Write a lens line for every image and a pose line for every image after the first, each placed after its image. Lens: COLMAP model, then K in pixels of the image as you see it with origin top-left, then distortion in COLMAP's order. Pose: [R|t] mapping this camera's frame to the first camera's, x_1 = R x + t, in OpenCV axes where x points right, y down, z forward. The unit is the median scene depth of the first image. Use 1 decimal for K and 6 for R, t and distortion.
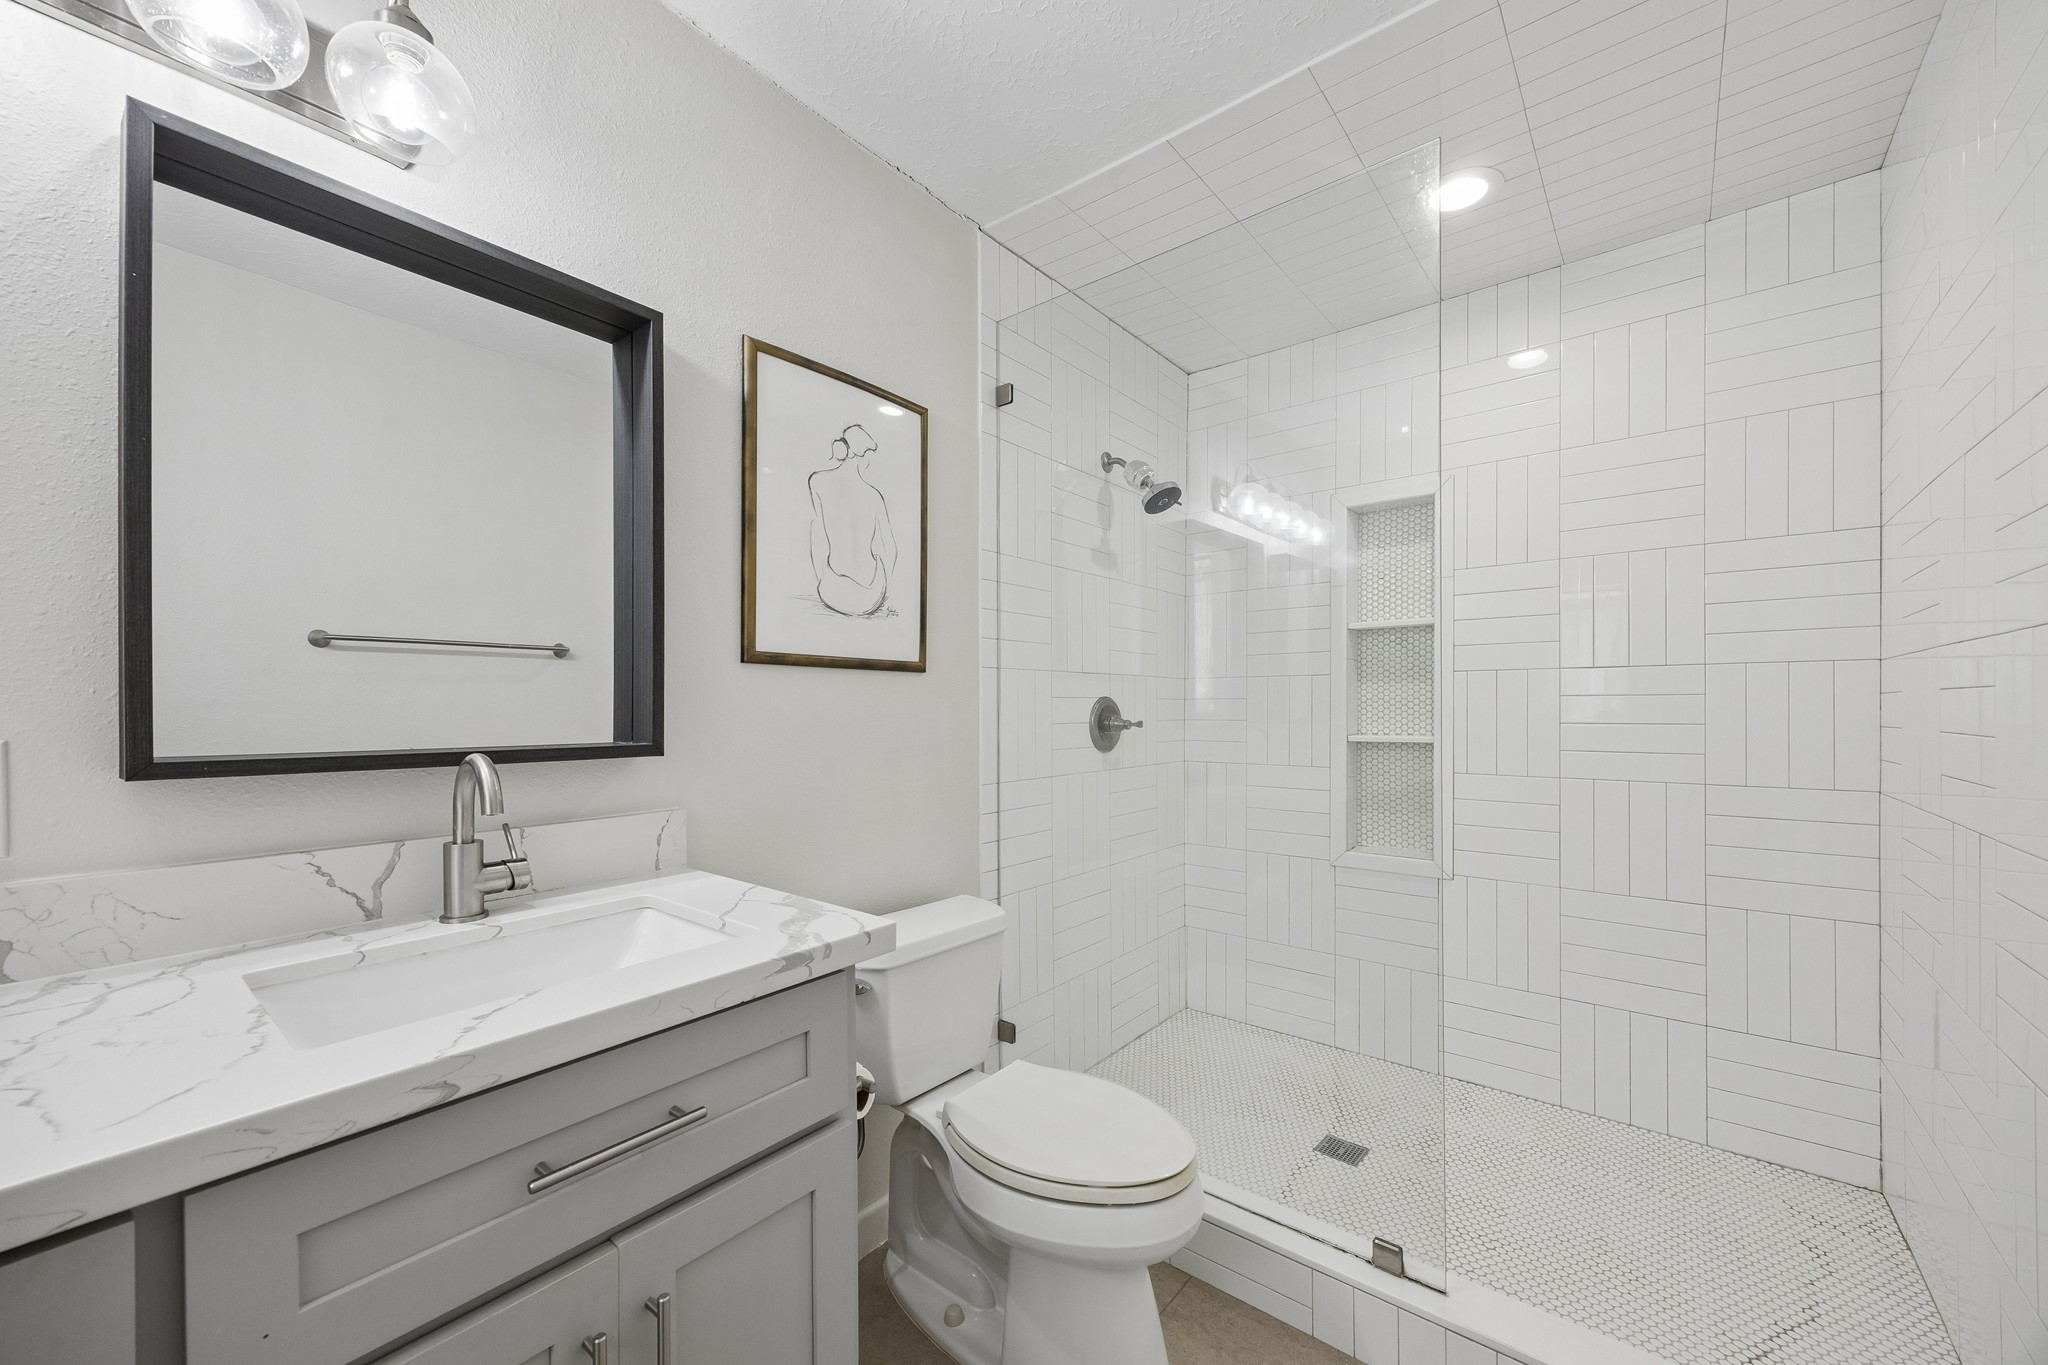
lens RADIAL K [[791.3, 0, 1031.2], [0, 791.3, 710.2], [0, 0, 1]] dist [0.002787, 0.000998]
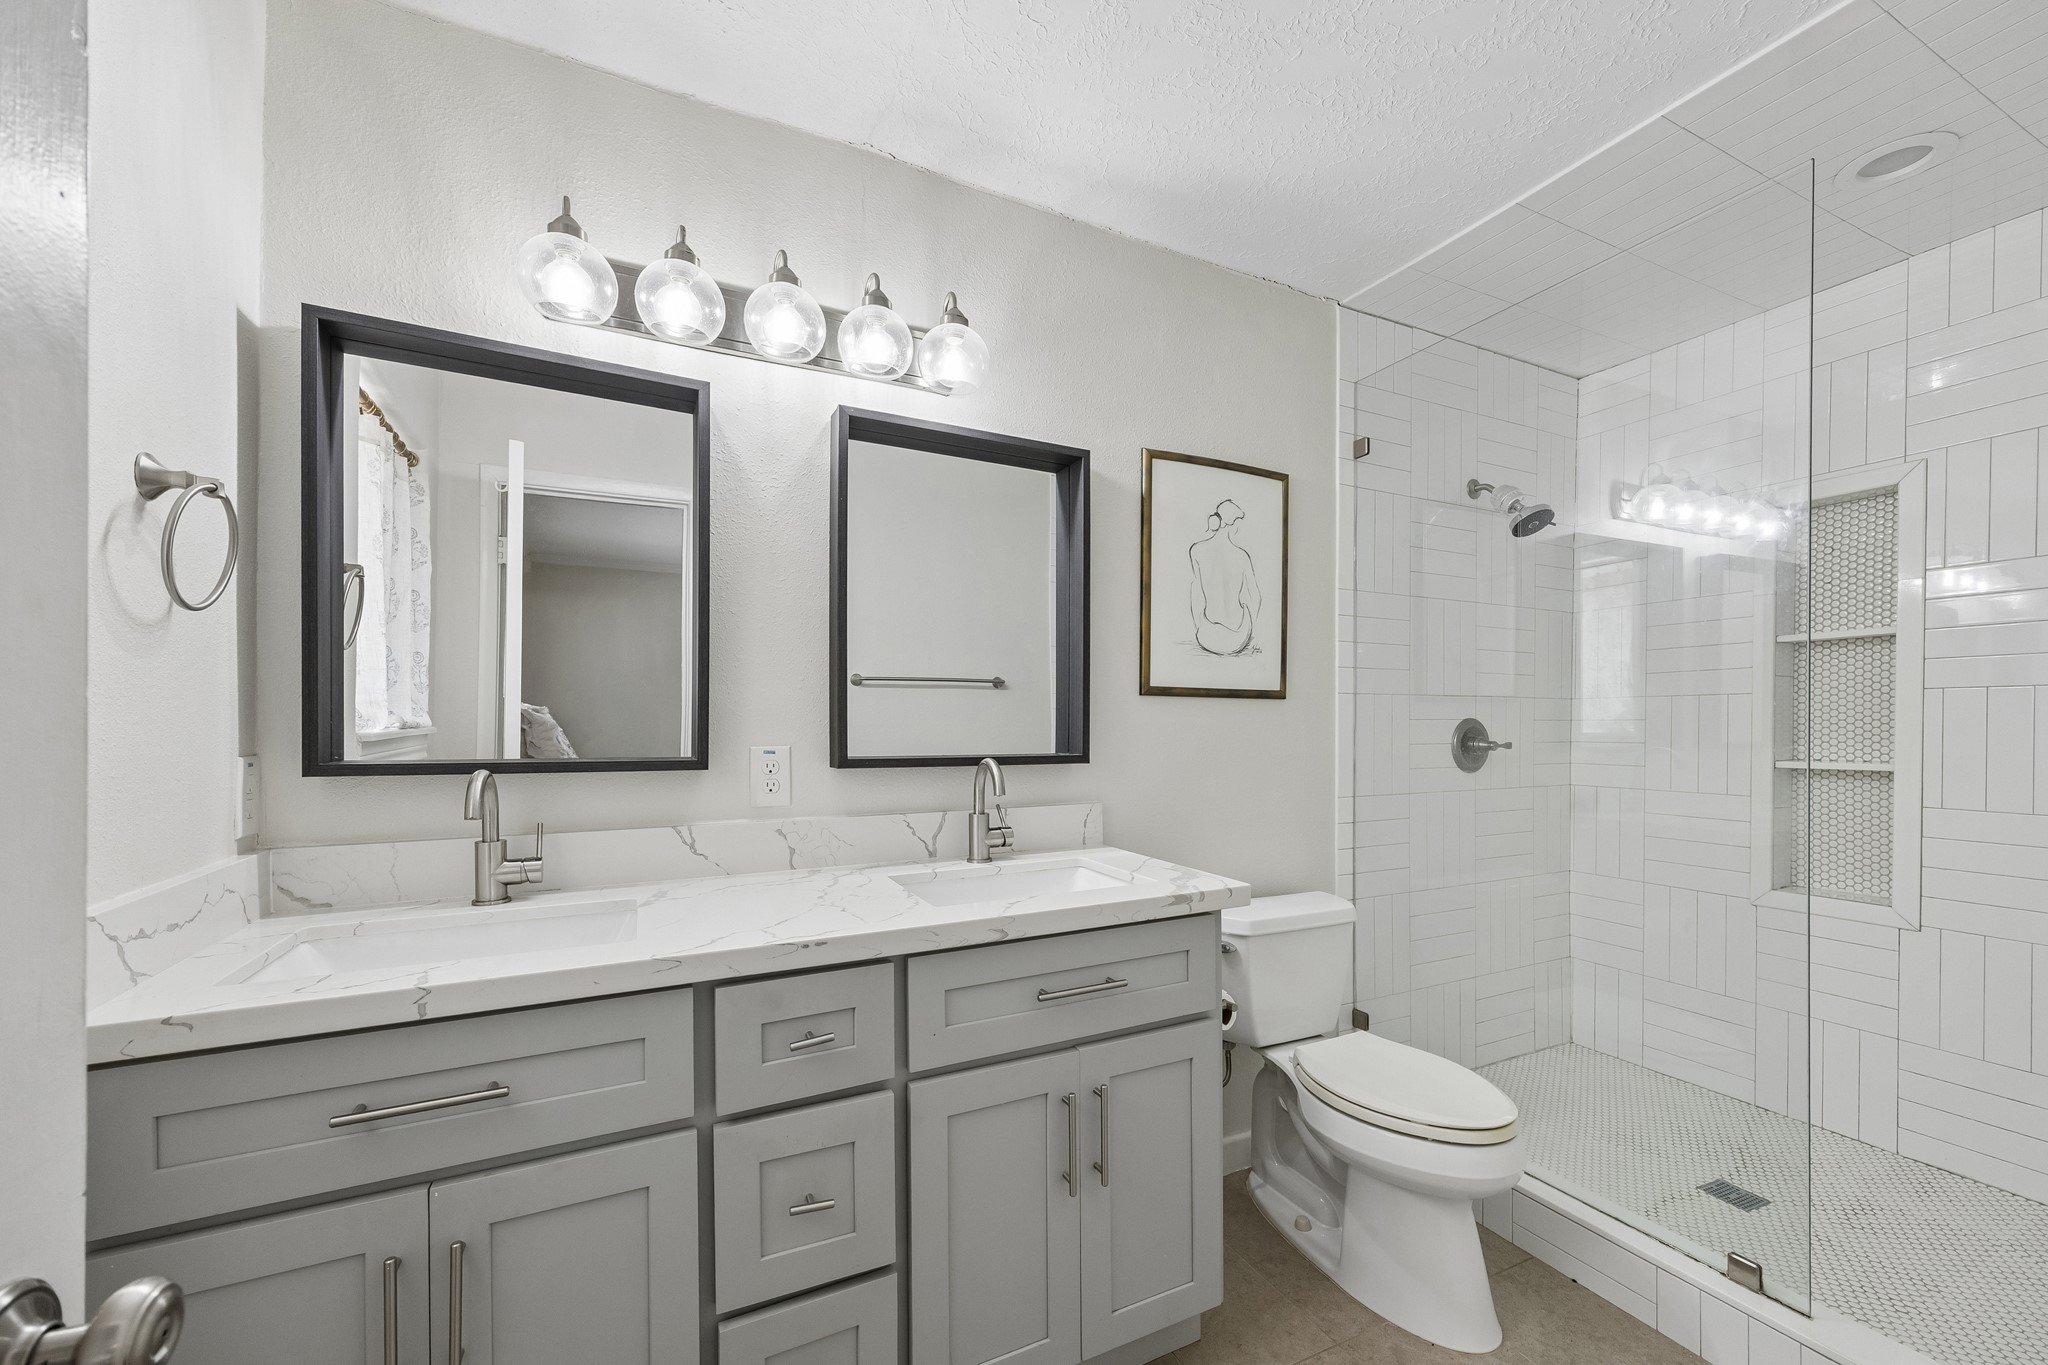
lens RADIAL K [[791.3, 0, 1058.5], [0, 791.3, 731.8], [0, 0, 1]] dist [0.002787, 0.000998]
pose [[0.907060, 0.004802, -0.420974, 0.071735], [-0.003437, 0.999986, 0.004001, -0.003956], [0.420987, -0.002182, 0.907064, -0.269873]]
